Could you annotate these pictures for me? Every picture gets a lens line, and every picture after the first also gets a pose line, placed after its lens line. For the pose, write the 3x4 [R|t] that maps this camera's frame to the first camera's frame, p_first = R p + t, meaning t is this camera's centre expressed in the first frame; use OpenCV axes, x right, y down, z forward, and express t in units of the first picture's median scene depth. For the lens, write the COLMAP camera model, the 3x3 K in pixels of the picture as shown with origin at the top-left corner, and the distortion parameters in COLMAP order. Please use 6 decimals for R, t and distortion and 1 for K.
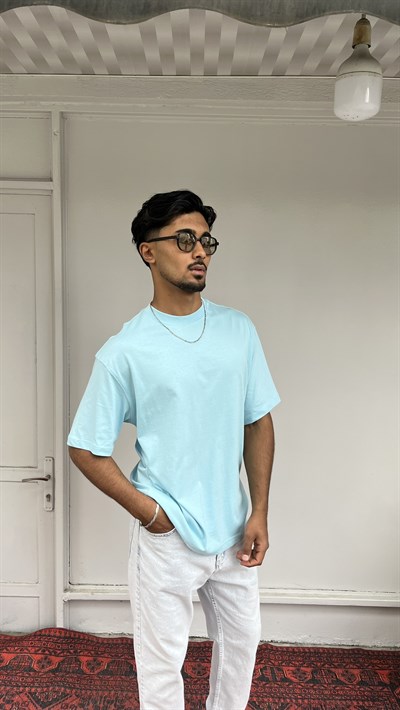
lens RADIAL K [[542.1, 0, 198.2], [0, 542.1, 355.6], [0, 0, 1]] dist [0.088205, -0.141152]
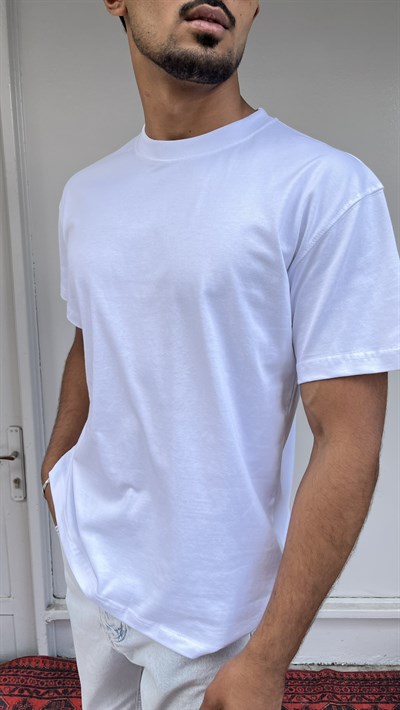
lens RADIAL K [[542.1, 0, 201.9], [0, 542.1, 352.9], [0, 0, 1]] dist [0.088205, -0.141152]
pose [[0.999746, -0.022455, -0.001835, -0.033100], [0.022529, 0.995560, 0.091394, 0.035892], [-0.000226, -0.091412, 0.995813, 0.323689]]
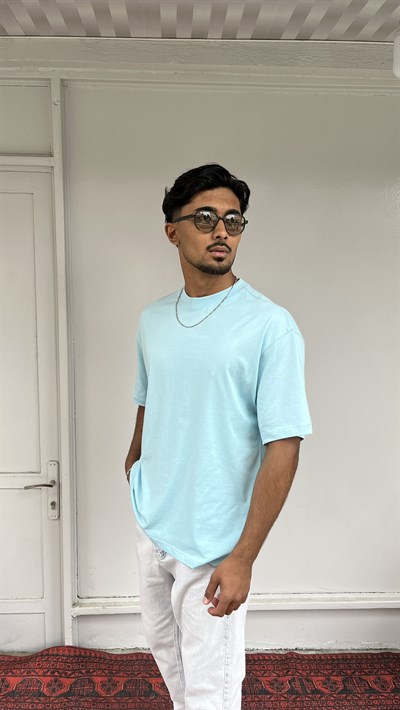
lens RADIAL K [[542.1, 0, 200.5], [0, 542.1, 349.5], [0, 0, 1]] dist [0.088205, -0.141152]
pose [[0.998562, -0.018954, 0.050153, -0.070982], [0.018521, 0.999787, 0.009084, -0.003664], [-0.050314, -0.008142, 0.998700, 0.079049]]
